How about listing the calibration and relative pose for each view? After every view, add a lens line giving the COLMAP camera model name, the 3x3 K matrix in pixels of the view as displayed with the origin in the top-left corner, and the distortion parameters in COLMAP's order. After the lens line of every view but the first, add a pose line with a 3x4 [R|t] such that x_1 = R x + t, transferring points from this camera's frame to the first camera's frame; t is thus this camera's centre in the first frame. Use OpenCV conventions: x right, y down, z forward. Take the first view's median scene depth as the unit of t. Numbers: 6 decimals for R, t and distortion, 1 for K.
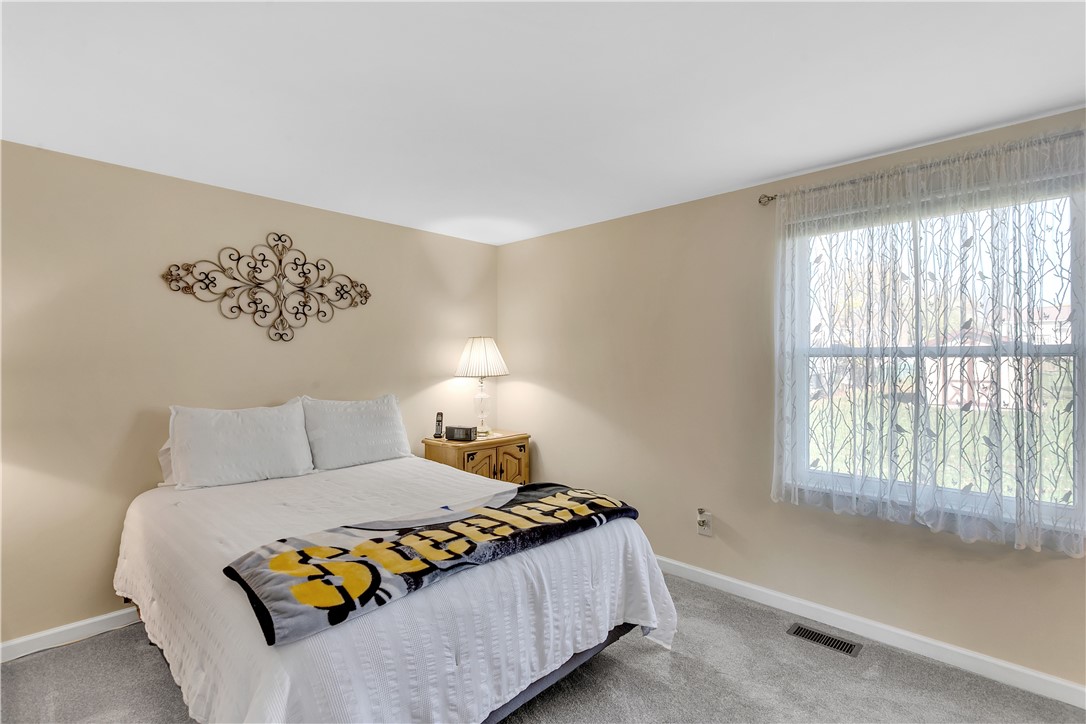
lens RADIAL K [[511.1, 0, 540.8], [0, 511.1, 357.5], [0, 0, 1]] dist [-0.003102, 0.005097]
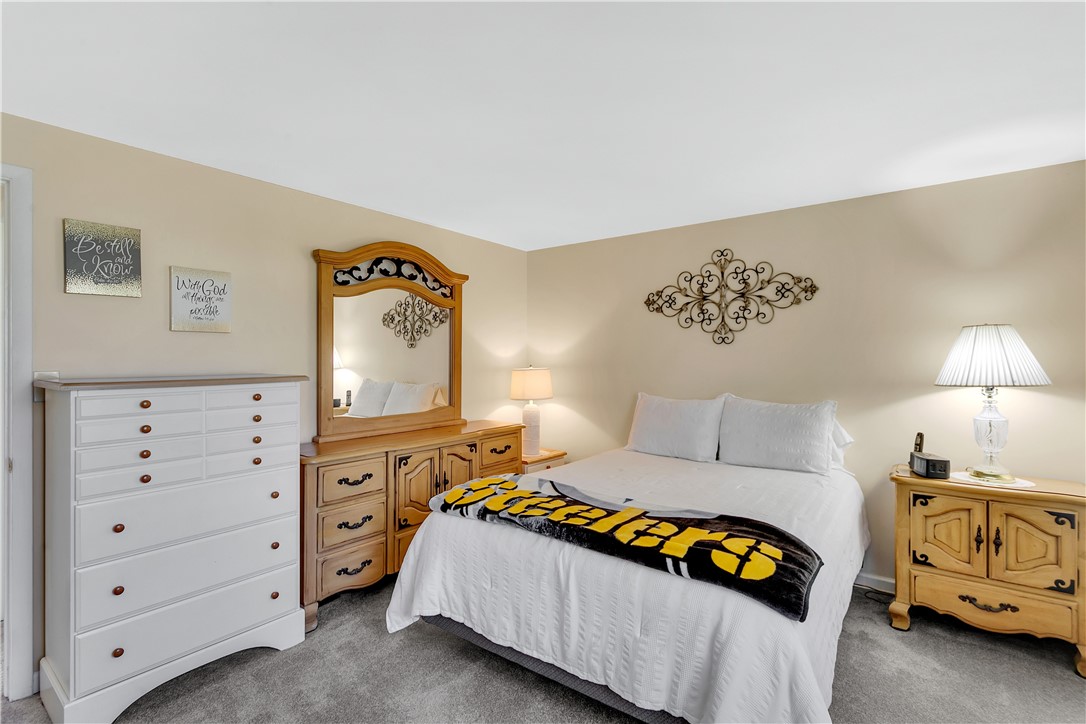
lens RADIAL K [[511.1, 0, 540.8], [0, 511.1, 357.5], [0, 0, 1]] dist [-0.003102, 0.005097]
pose [[0.118151, -0.004860, -0.992984, 0.588915], [0.005166, 0.999978, -0.004279, 0.000659], [0.992982, -0.004624, 0.118173, 0.481054]]
